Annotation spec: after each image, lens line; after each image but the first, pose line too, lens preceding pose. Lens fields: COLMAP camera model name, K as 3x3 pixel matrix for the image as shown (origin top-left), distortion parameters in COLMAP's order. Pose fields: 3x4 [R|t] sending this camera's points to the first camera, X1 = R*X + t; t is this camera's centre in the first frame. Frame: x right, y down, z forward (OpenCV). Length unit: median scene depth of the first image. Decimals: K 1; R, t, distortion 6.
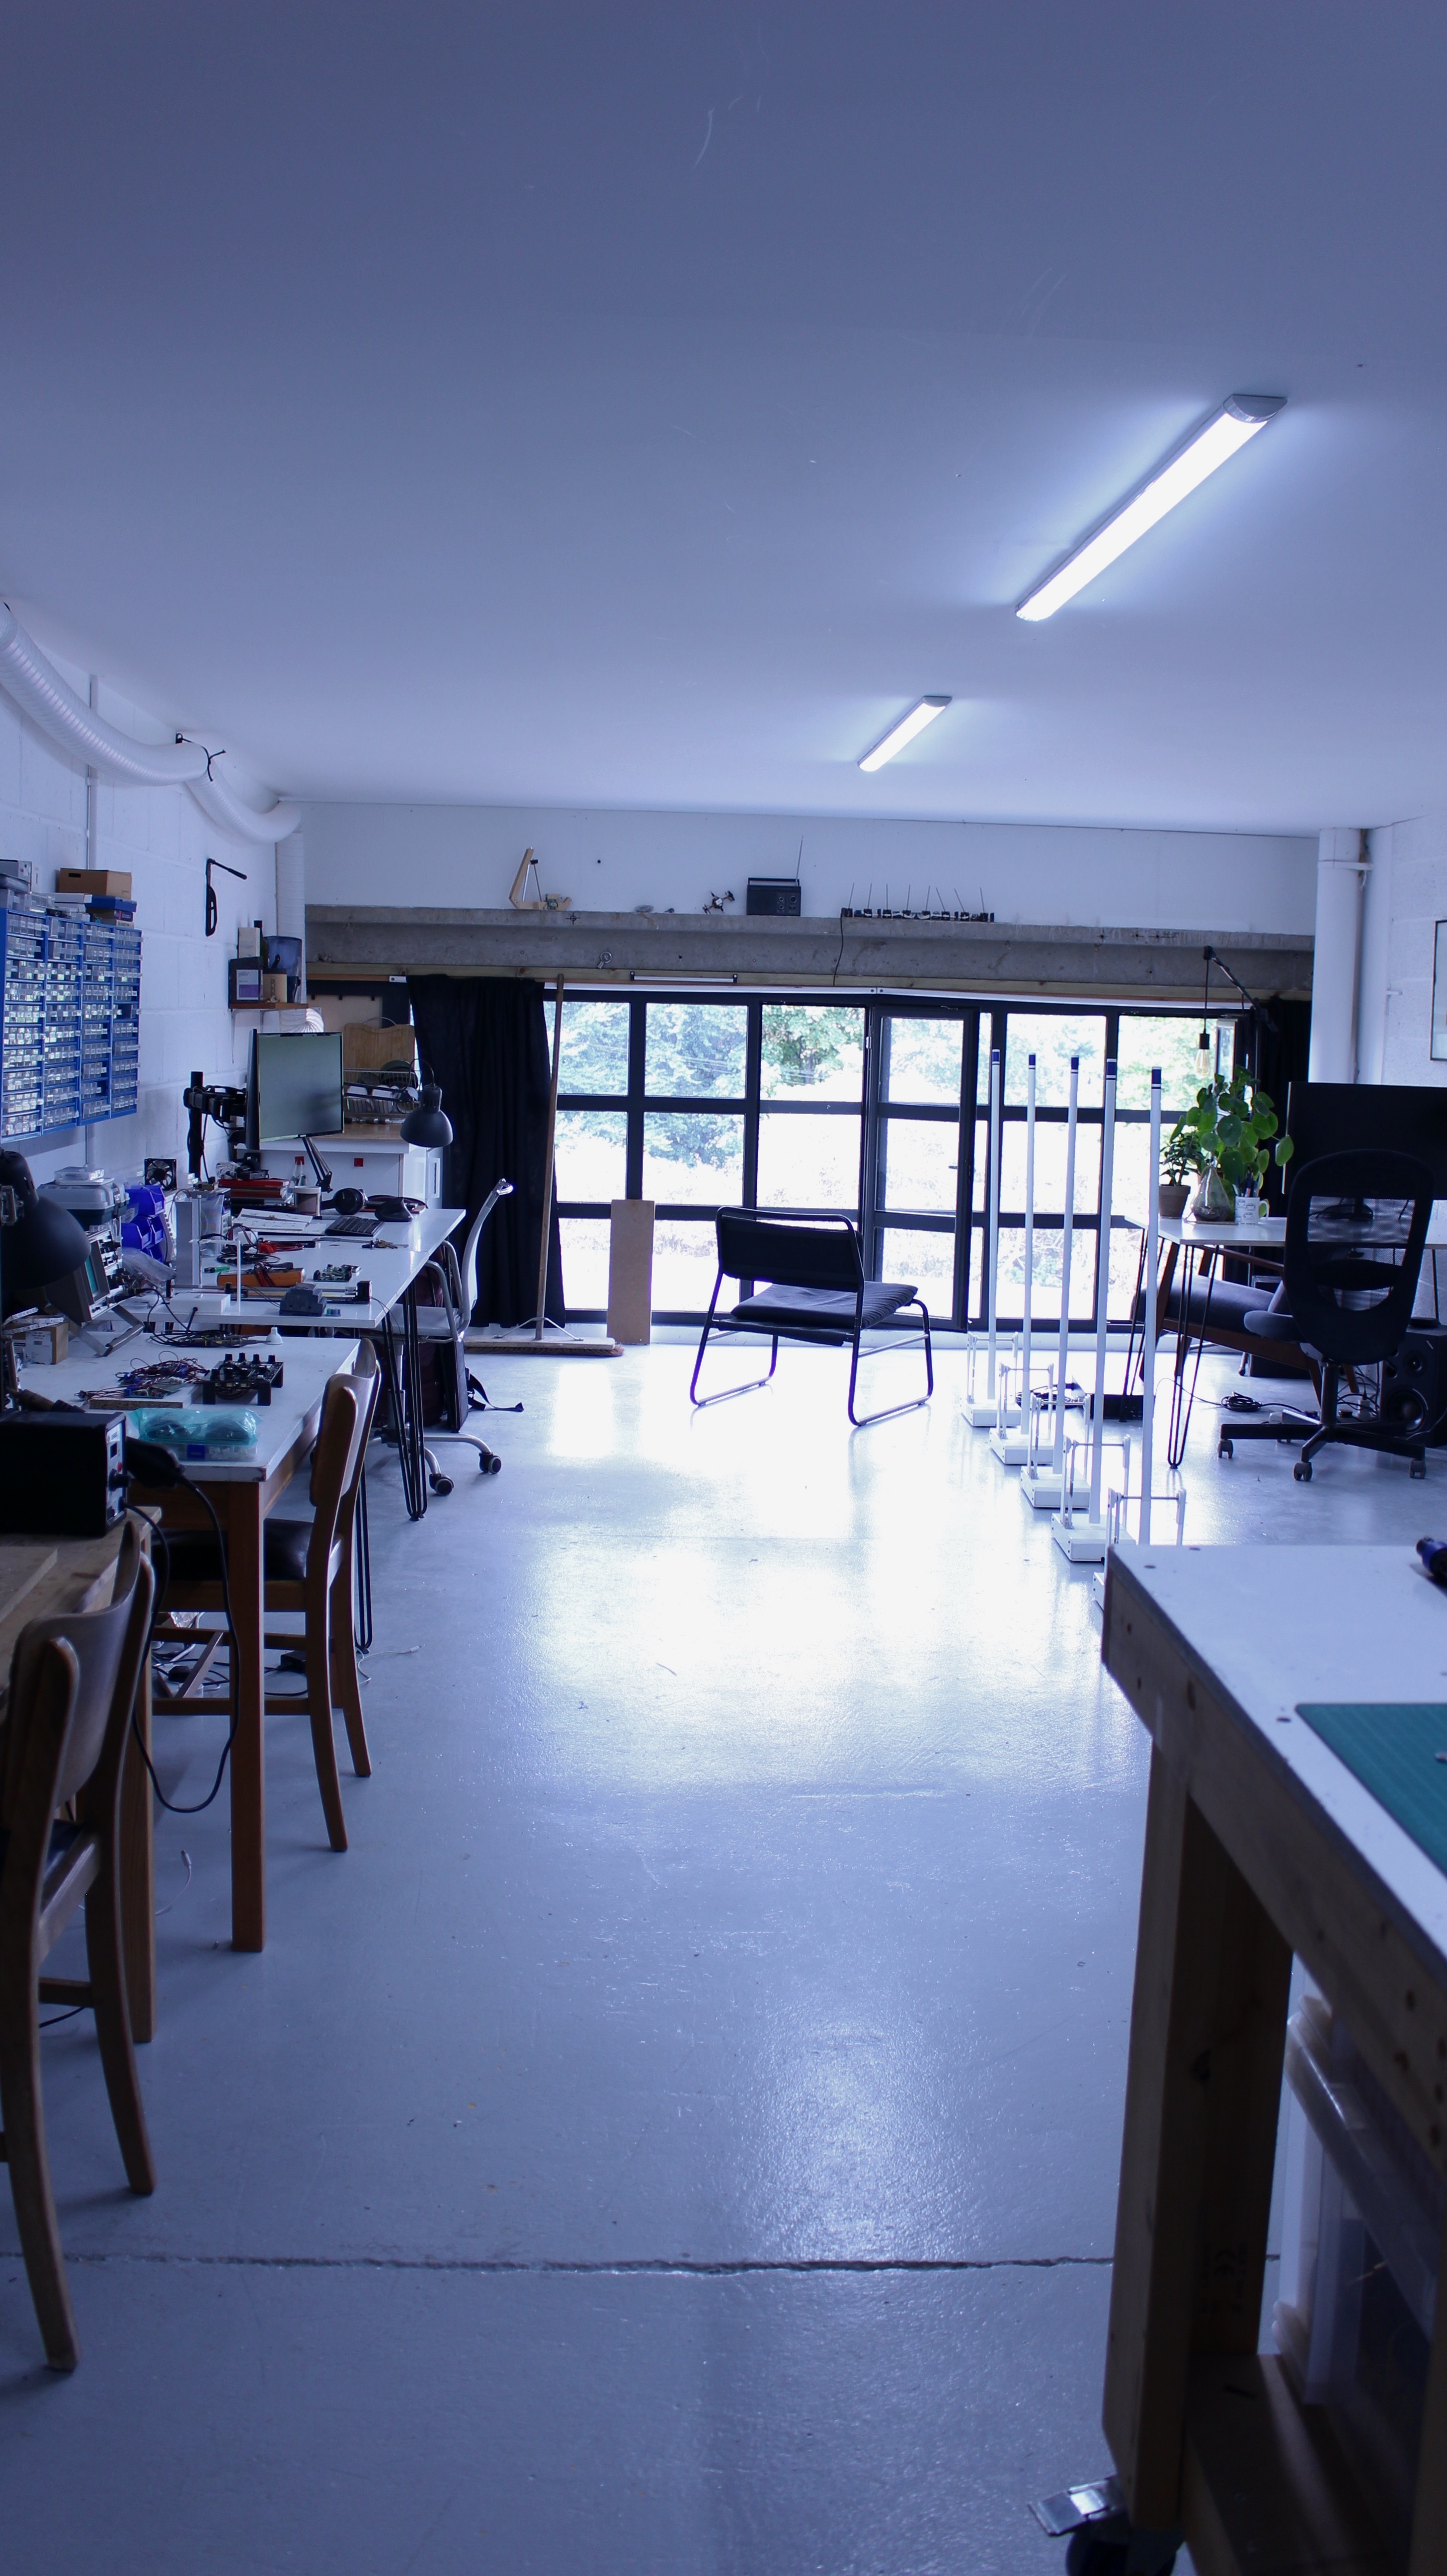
lens RADIAL K [[2130.6, 0, 723.5], [0, 2130.6, 1288.0], [0, 0, 1]] dist [-0.190947, 0.192478]
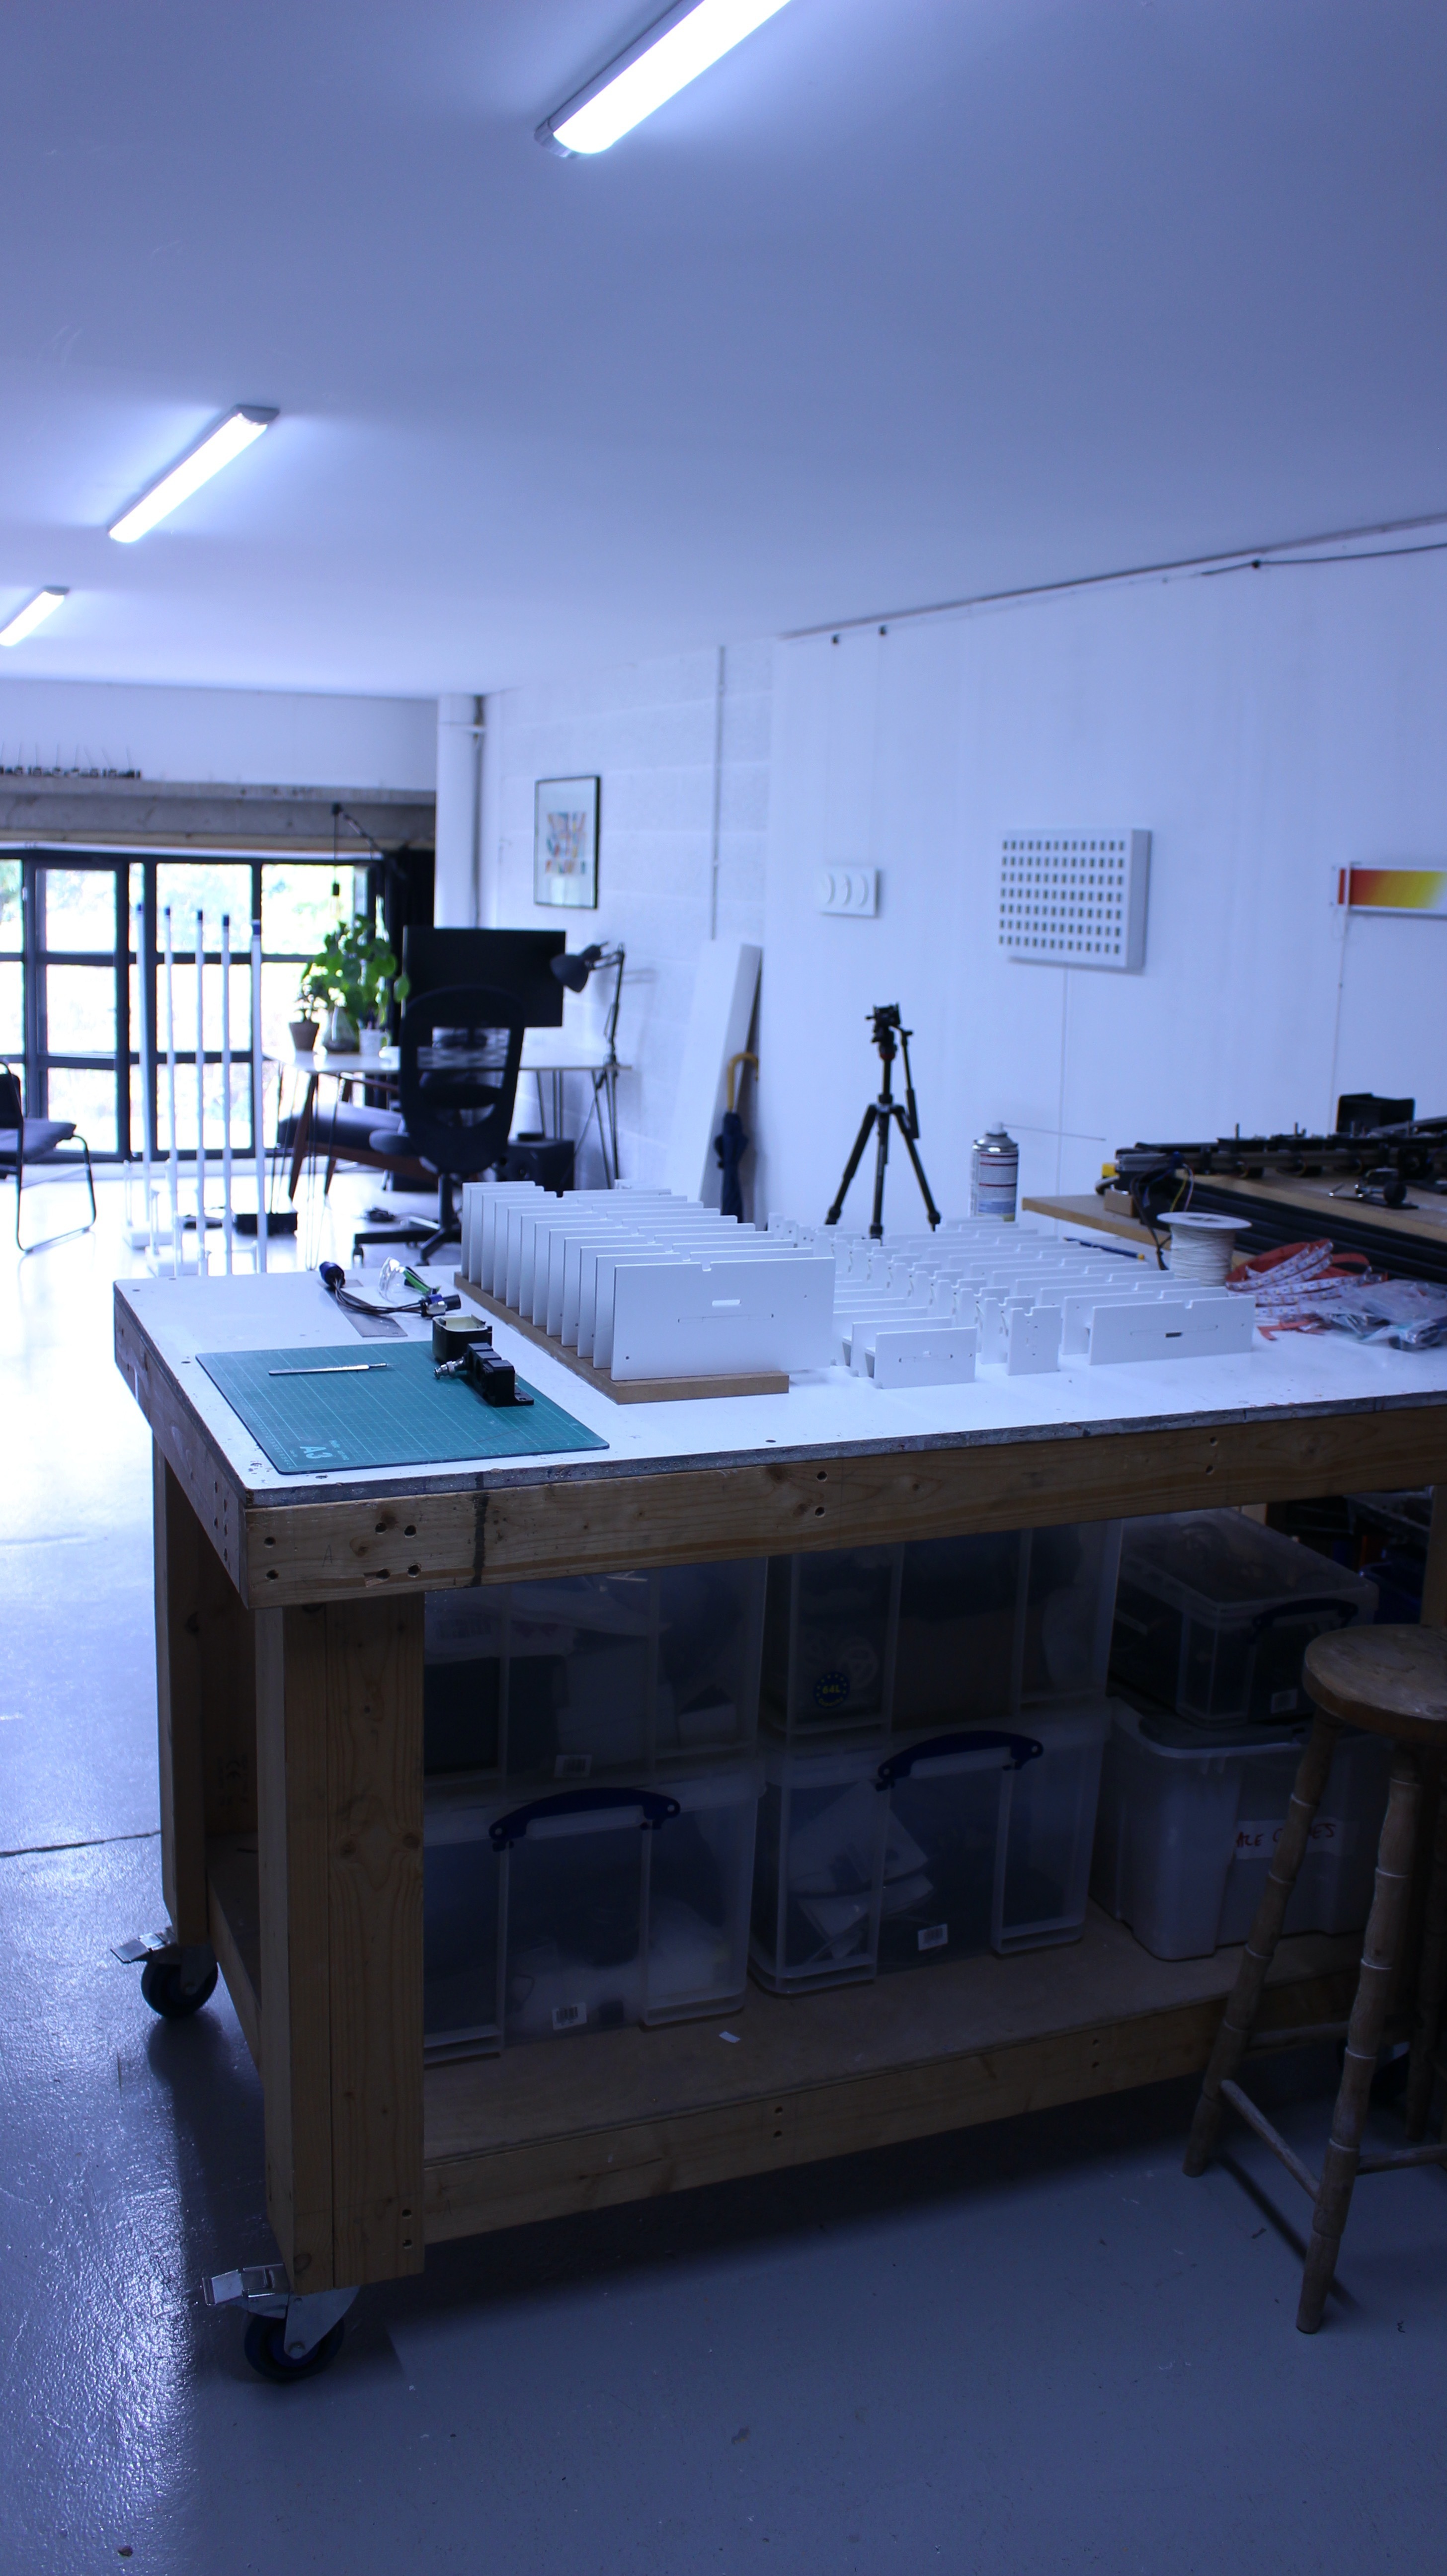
lens RADIAL K [[2130.6, 0, 723.5], [0, 2130.6, 1288.0], [0, 0, 1]] dist [-0.190947, 0.192478]
pose [[0.932616, -0.061723, 0.355552, 0.013285], [0.033772, 0.995868, 0.084296, 0.004204], [-0.359286, -0.066608, 0.930847, -0.106574]]
